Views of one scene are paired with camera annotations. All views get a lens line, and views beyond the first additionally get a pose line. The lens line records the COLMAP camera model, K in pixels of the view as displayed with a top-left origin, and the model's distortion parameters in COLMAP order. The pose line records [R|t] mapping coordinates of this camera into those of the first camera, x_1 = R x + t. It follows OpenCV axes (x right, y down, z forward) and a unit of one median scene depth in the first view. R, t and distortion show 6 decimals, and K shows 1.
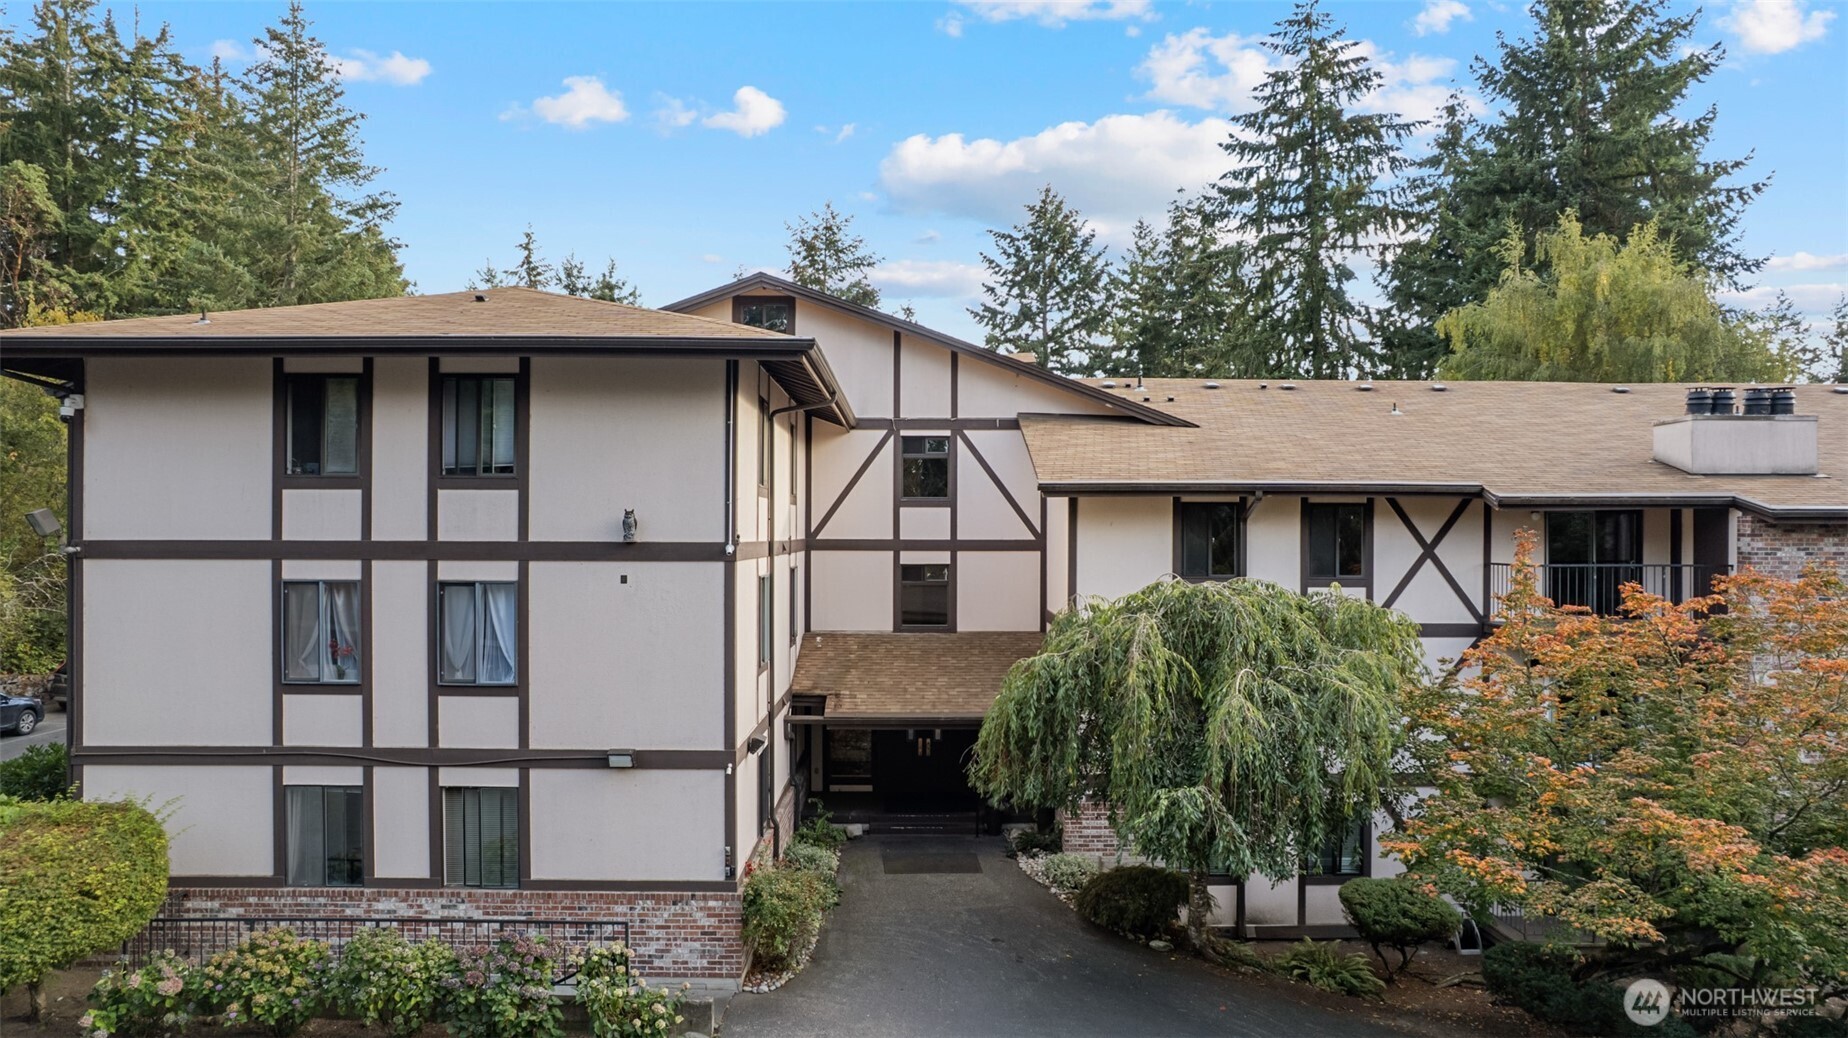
lens RADIAL K [[1184.2, 0, 919.8], [0, 1184.2, 520.7], [0, 0, 1]] dist [-0.079250, 0.075871]
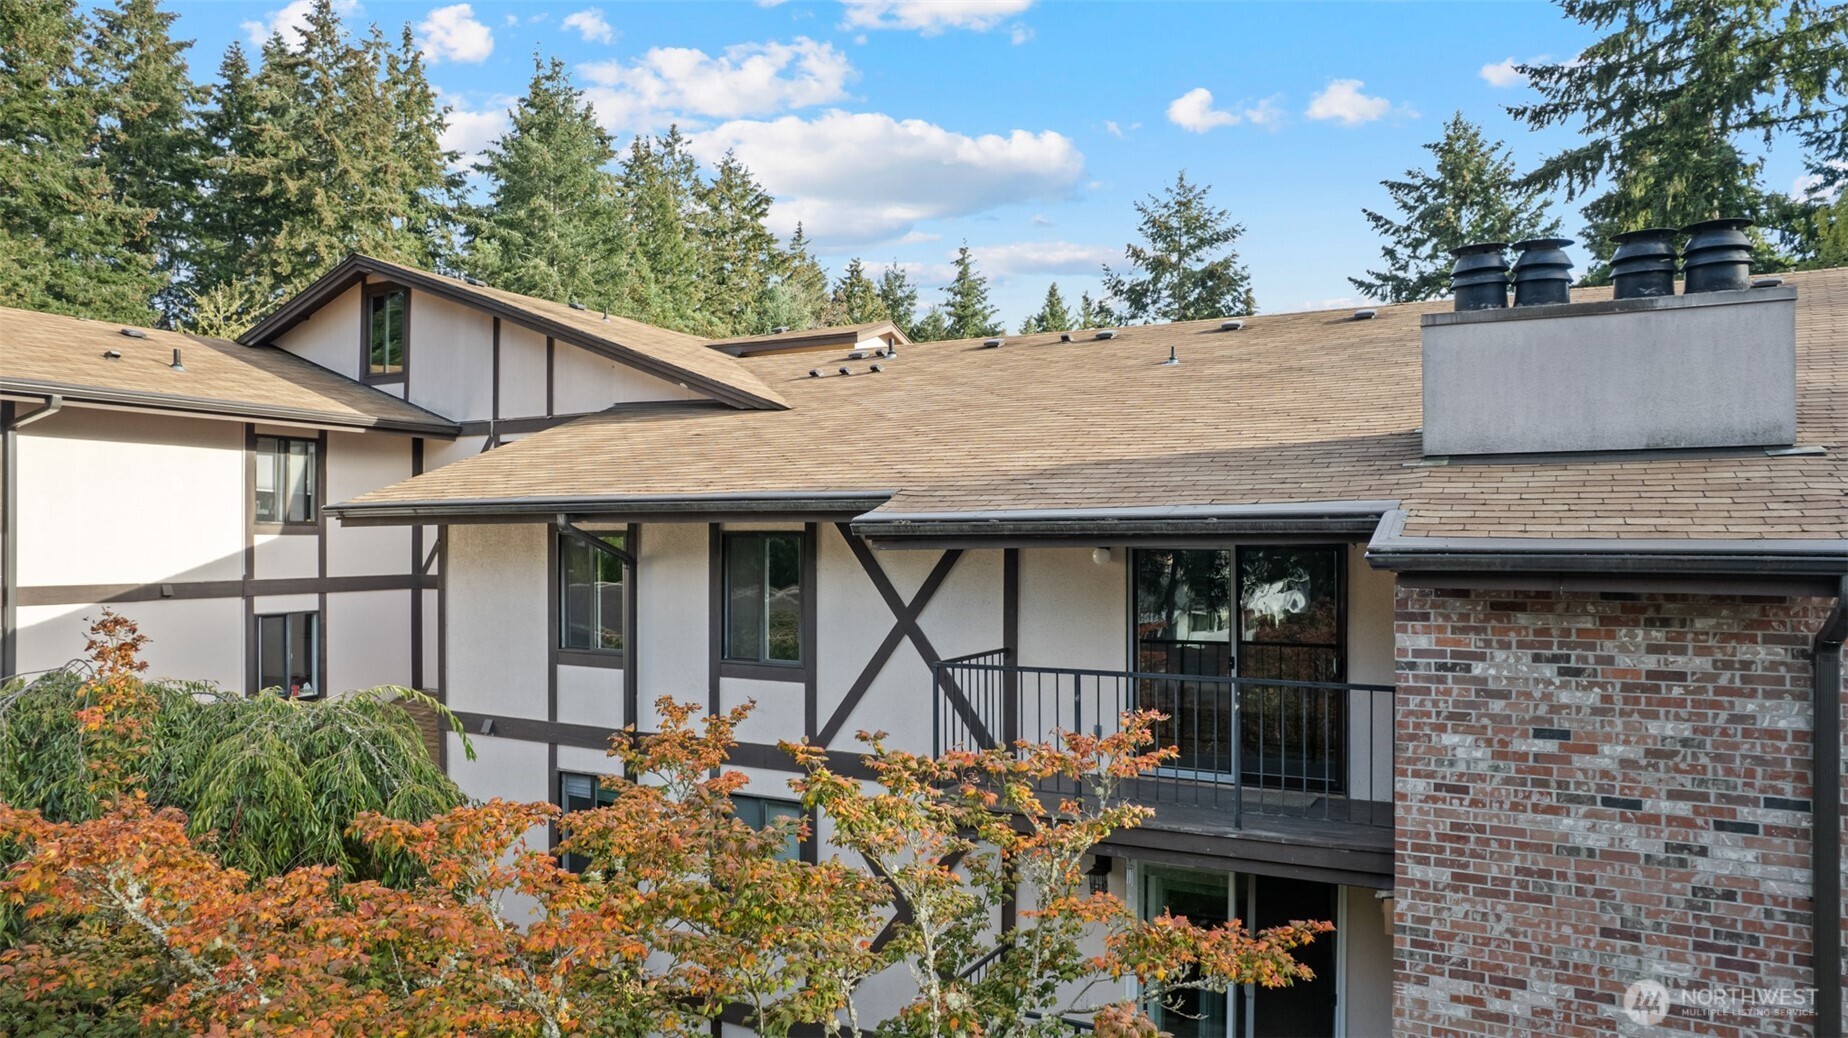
lens RADIAL K [[1184.2, 0, 919.8], [0, 1184.2, 520.7], [0, 0, 1]] dist [-0.079250, 0.075871]
pose [[0.876412, -0.007566, -0.481503, 0.773906], [0.004520, 0.999962, -0.007486, -0.016930], [0.481541, 0.004384, 0.876413, 0.592198]]
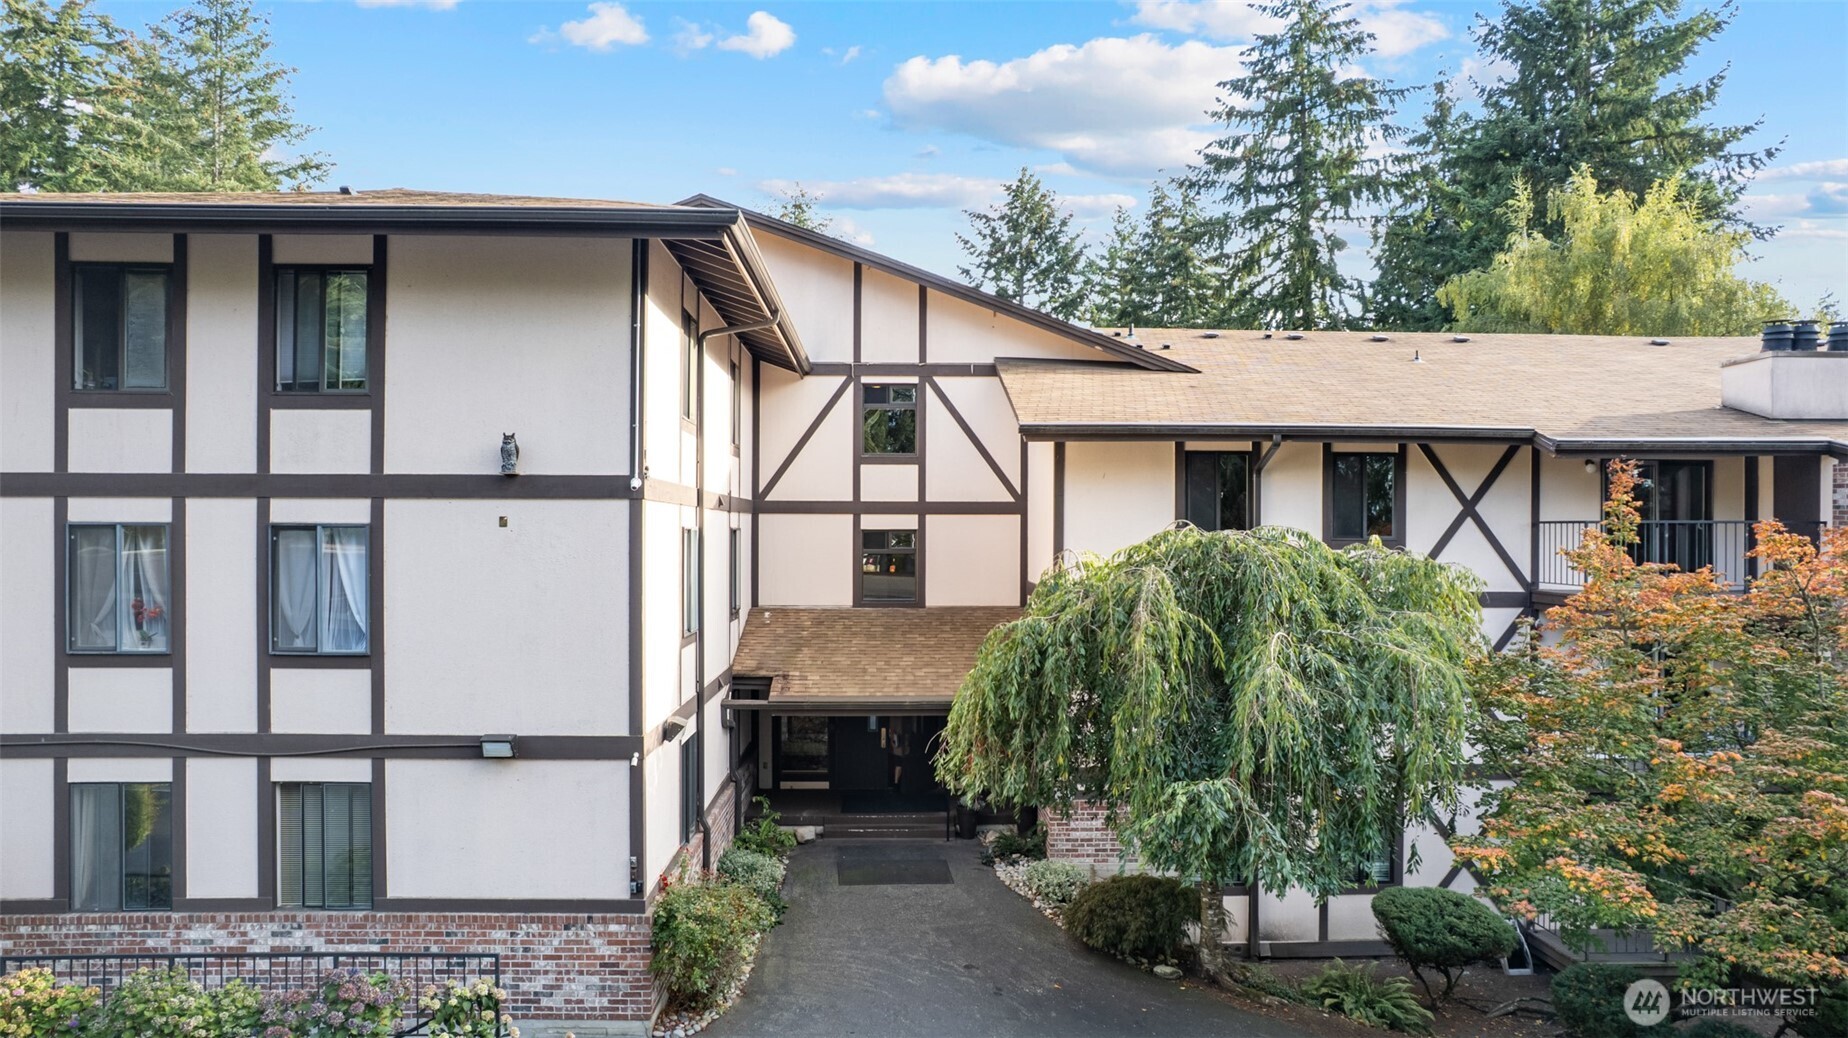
lens RADIAL K [[1184.2, 0, 919.8], [0, 1184.2, 520.7], [0, 0, 1]] dist [-0.079250, 0.075871]
pose [[0.999781, 0.000558, 0.020921, 0.011552], [-0.000563, 1.000000, 0.000251, 0.039246], [-0.020921, -0.000262, 0.999781, 0.159946]]
